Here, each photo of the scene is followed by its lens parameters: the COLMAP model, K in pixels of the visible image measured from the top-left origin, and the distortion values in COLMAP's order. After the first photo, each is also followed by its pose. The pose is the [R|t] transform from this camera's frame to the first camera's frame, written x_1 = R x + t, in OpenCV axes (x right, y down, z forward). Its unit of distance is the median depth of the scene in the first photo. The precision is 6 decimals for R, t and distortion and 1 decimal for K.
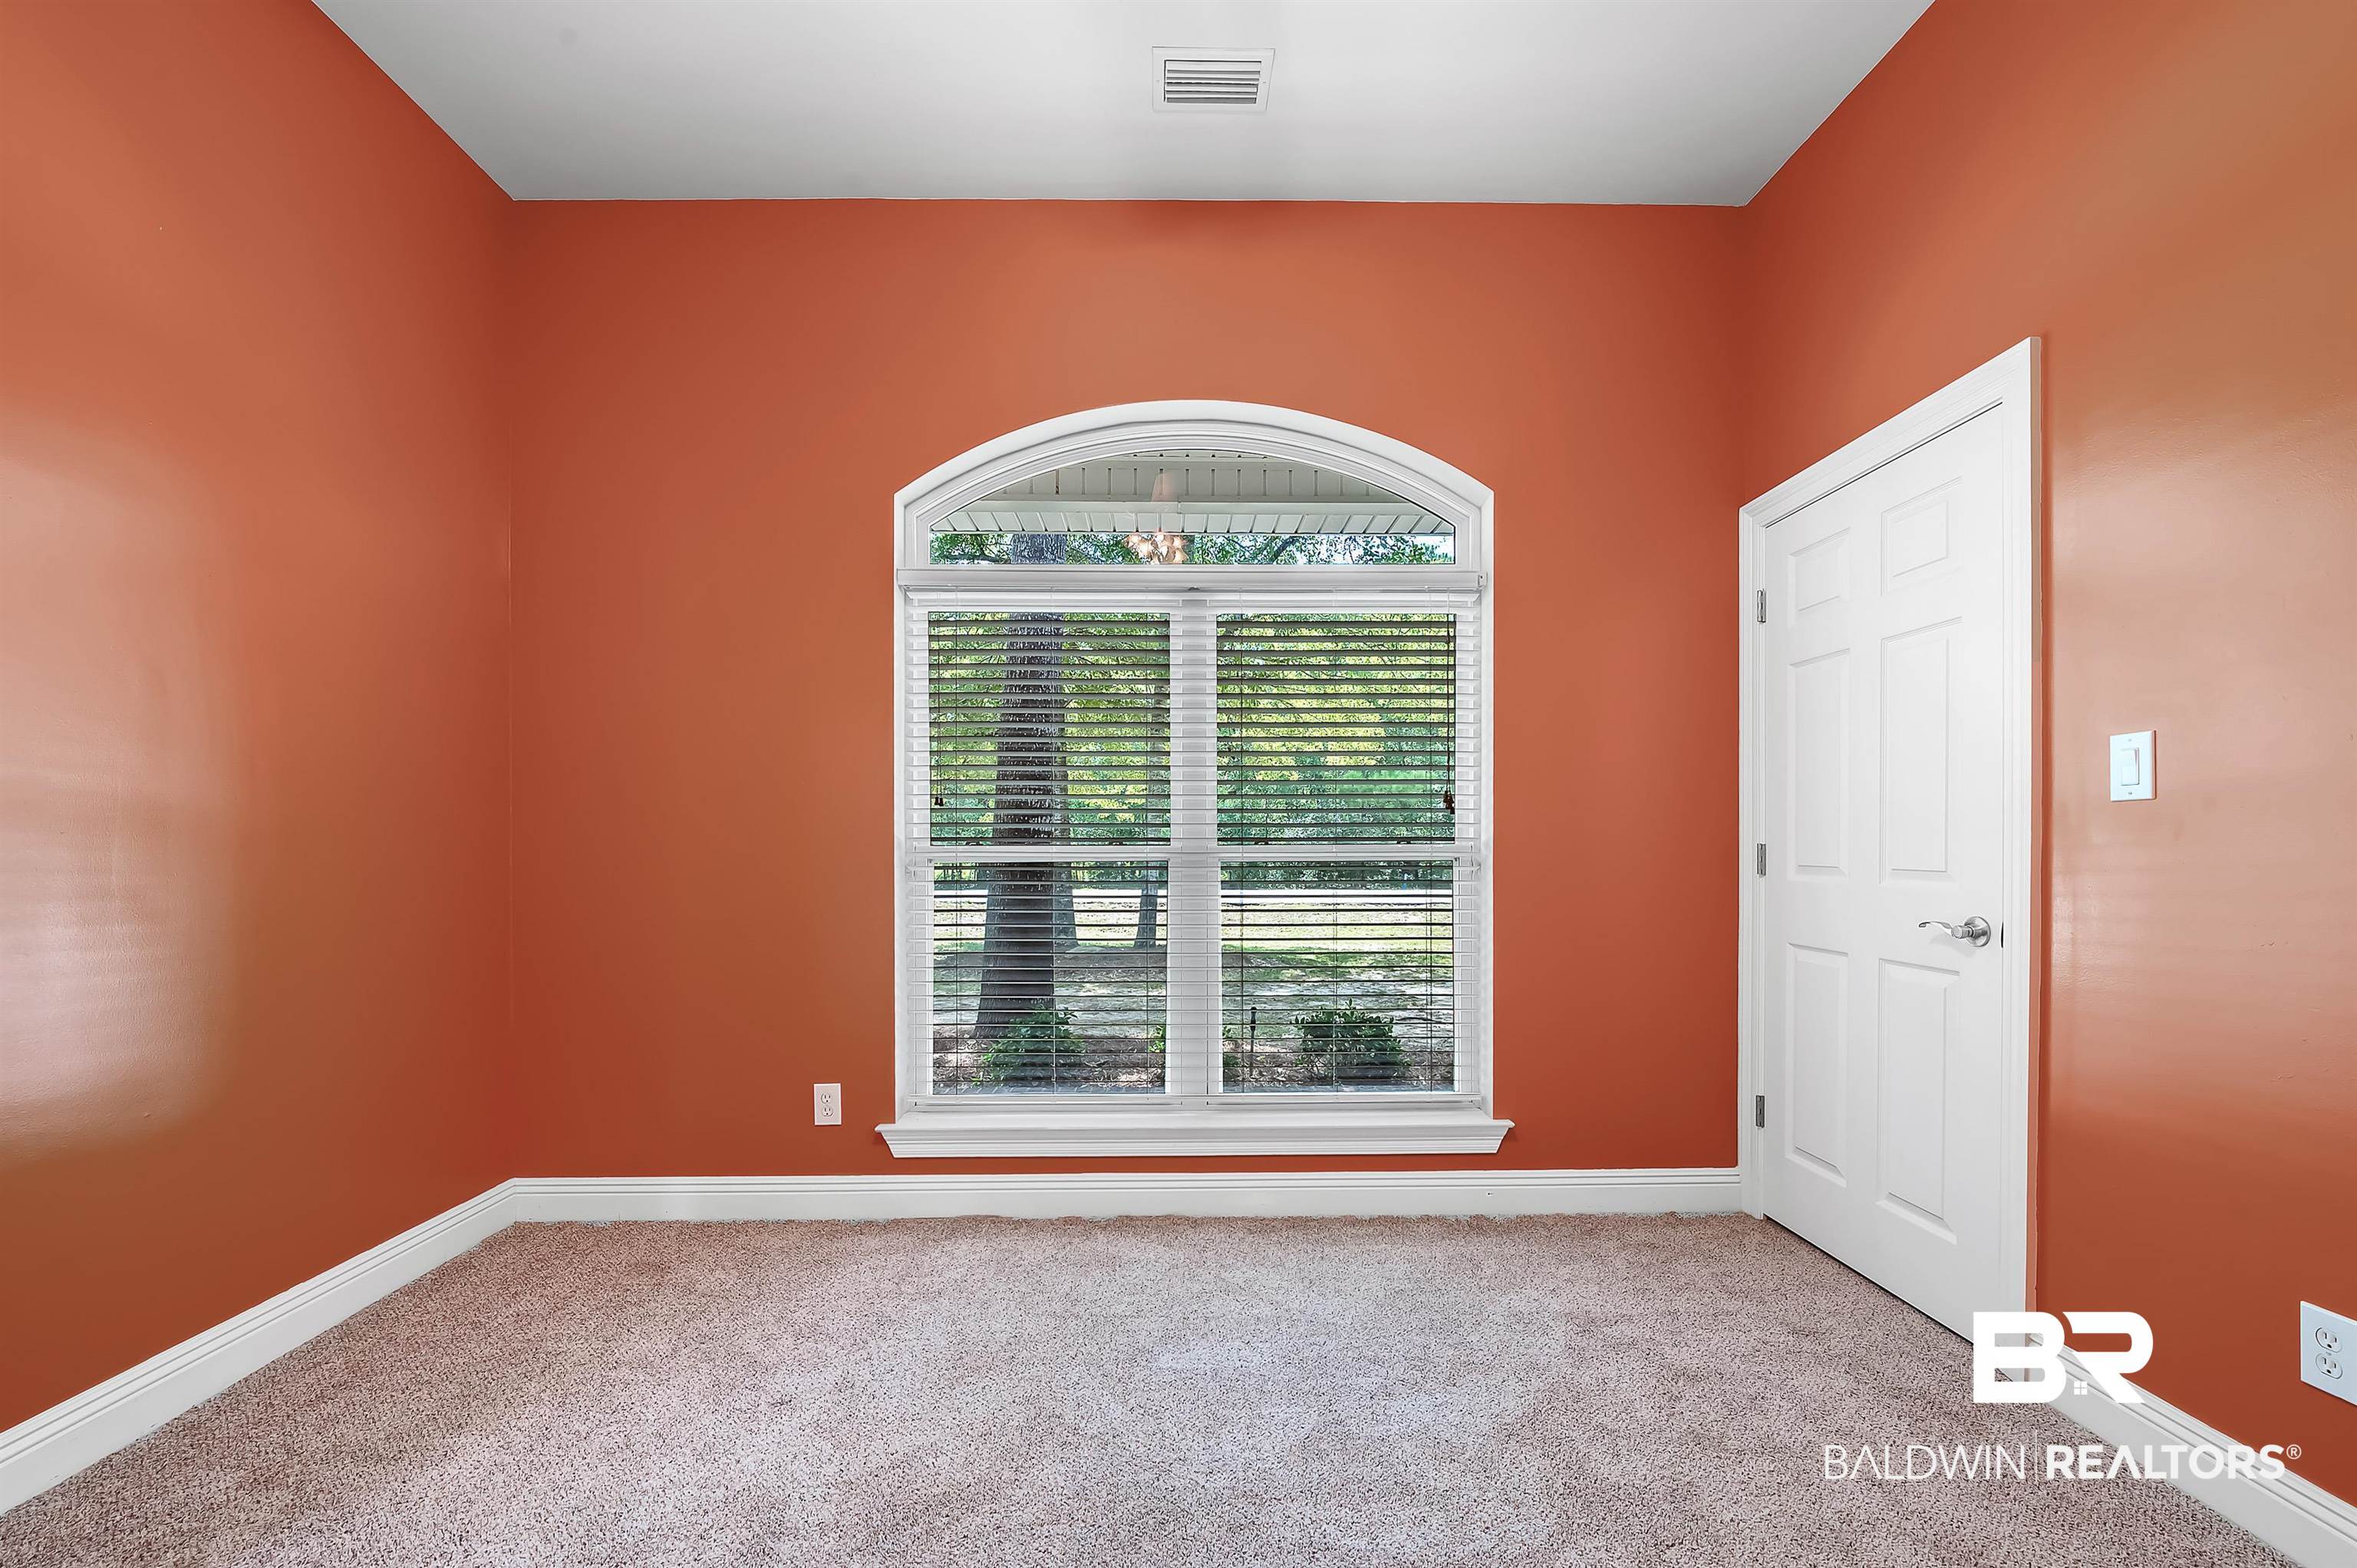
lens RADIAL K [[964.4, 0, 1174.6], [0, 964.4, 841.3], [0, 0, 1]] dist [0.000327, -0.000463]
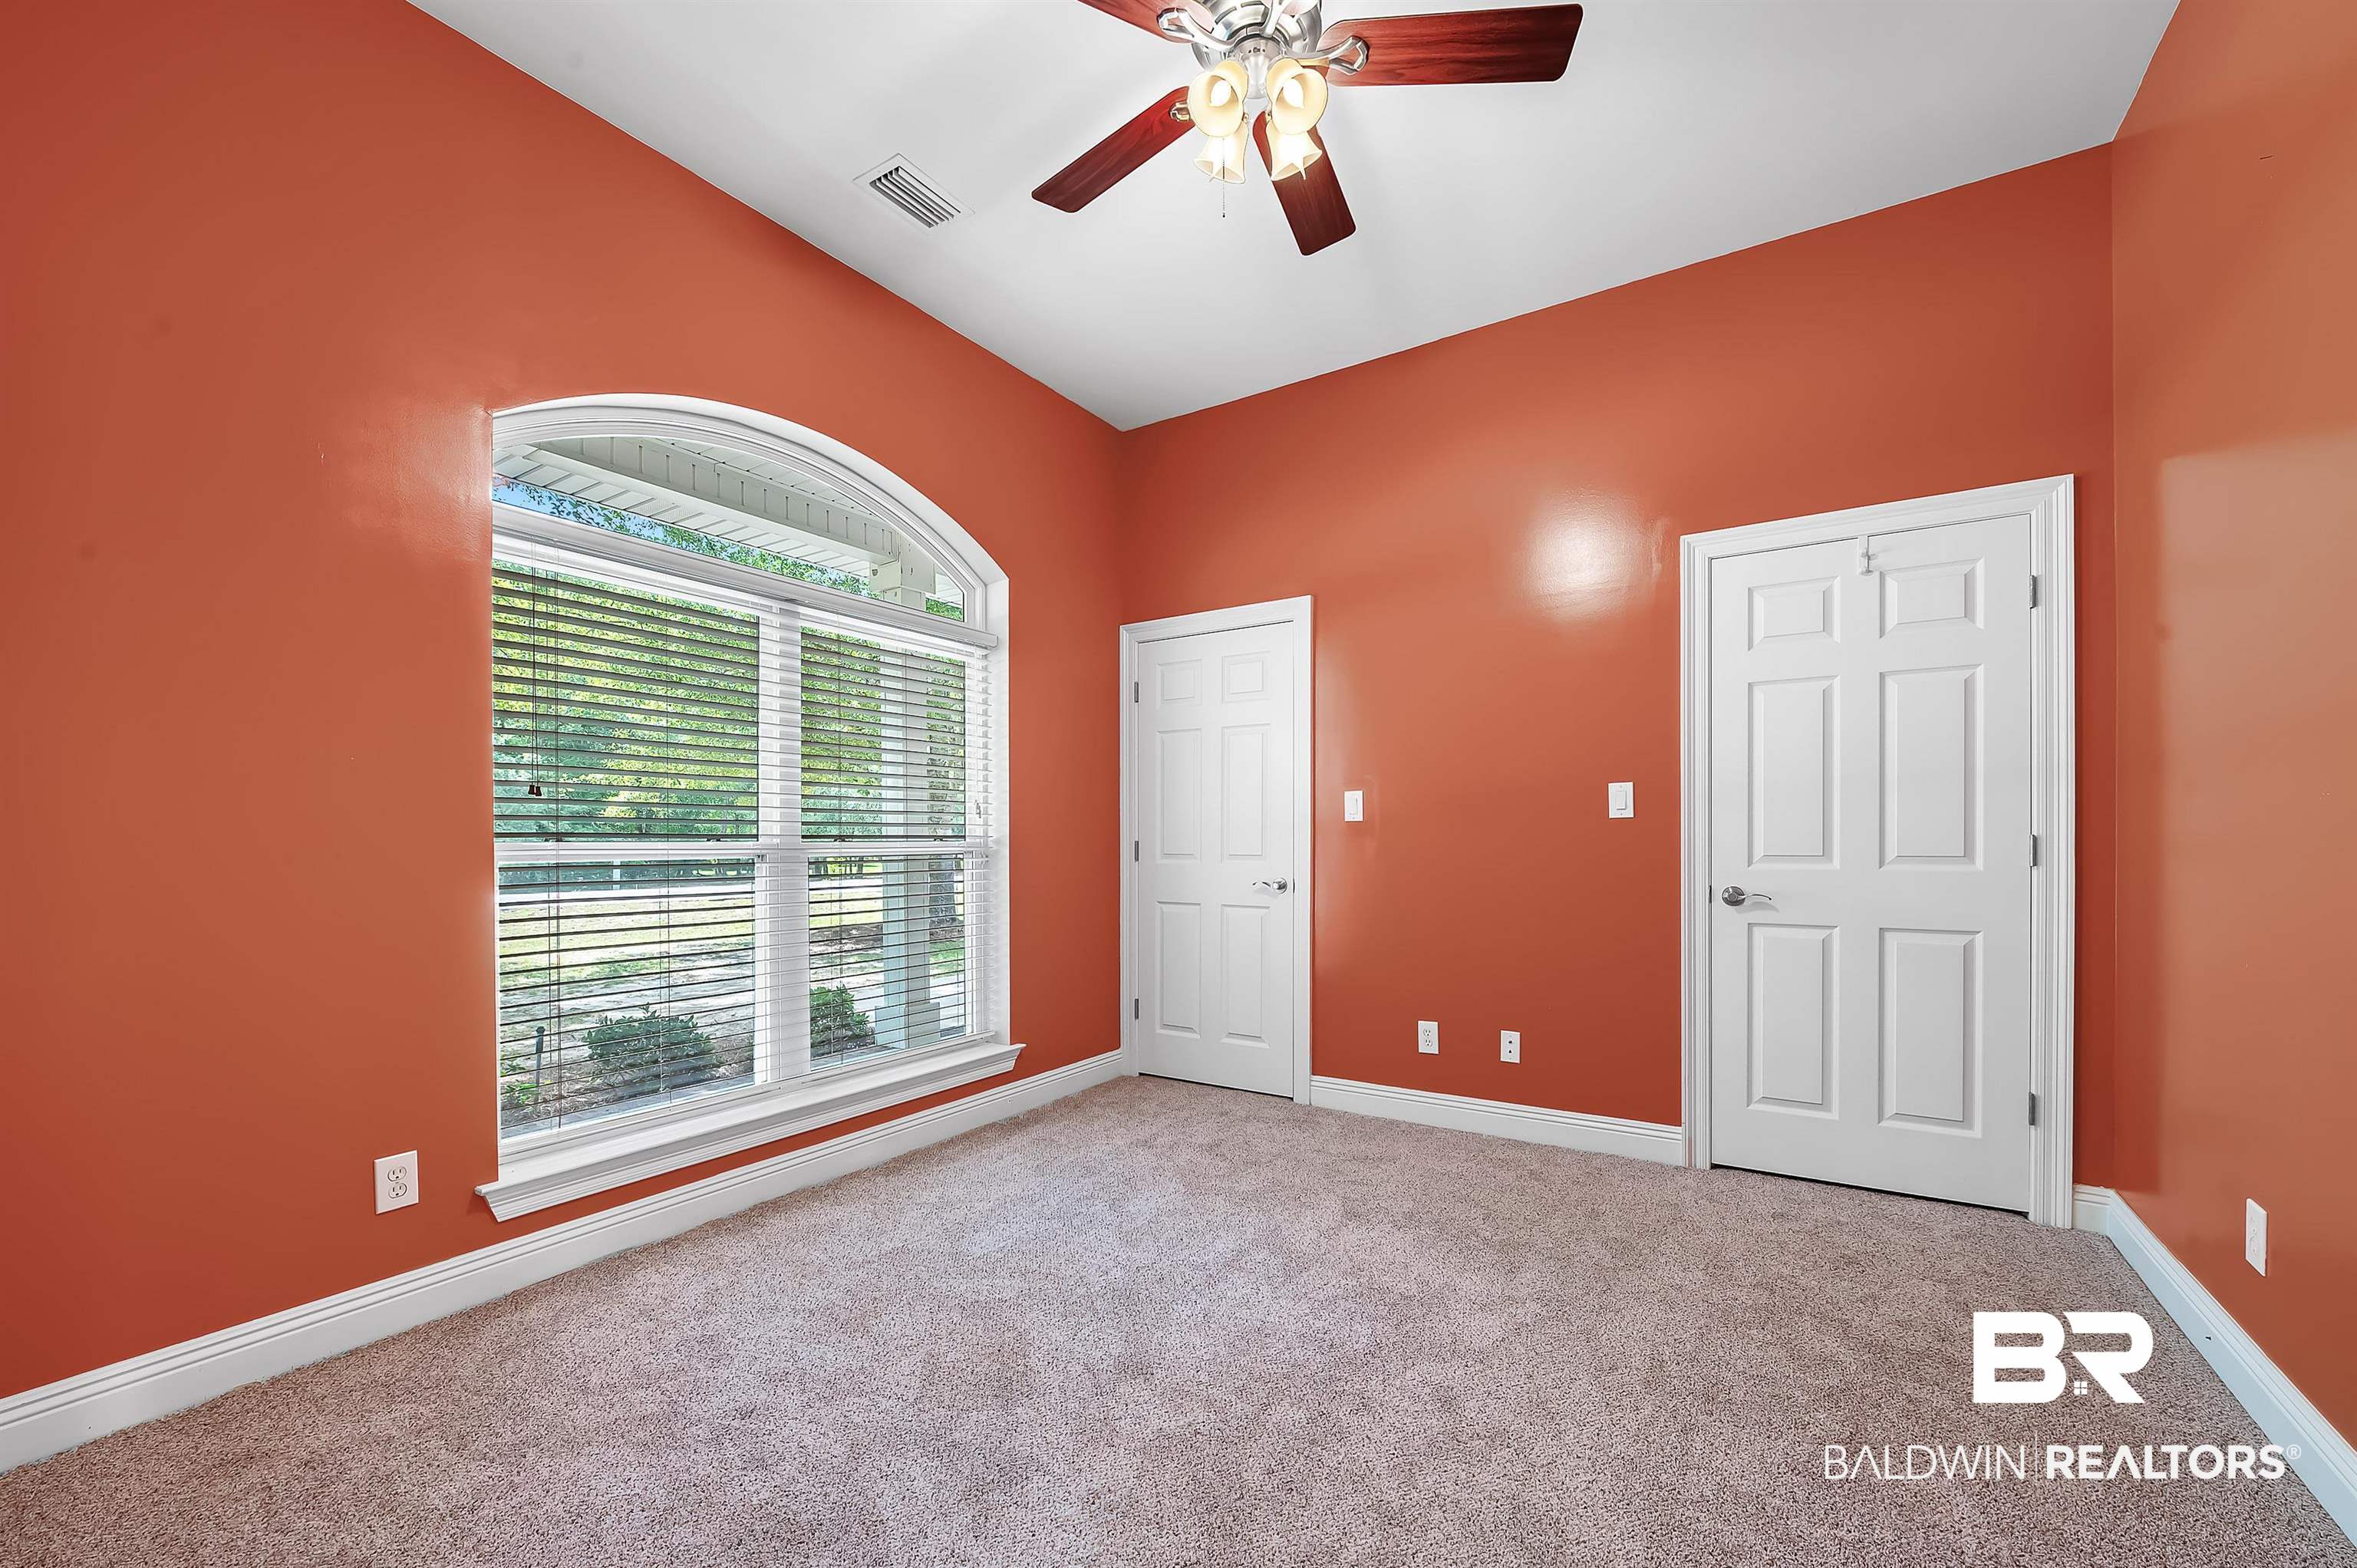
lens RADIAL K [[964.4, 0, 1174.6], [0, 964.4, 841.3], [0, 0, 1]] dist [0.000327, -0.000463]
pose [[0.550152, 0.001348, 0.835063, -0.667651], [-0.001478, 0.999999, -0.000641, 0.004021], [-0.835063, -0.000881, 0.550154, 0.069613]]
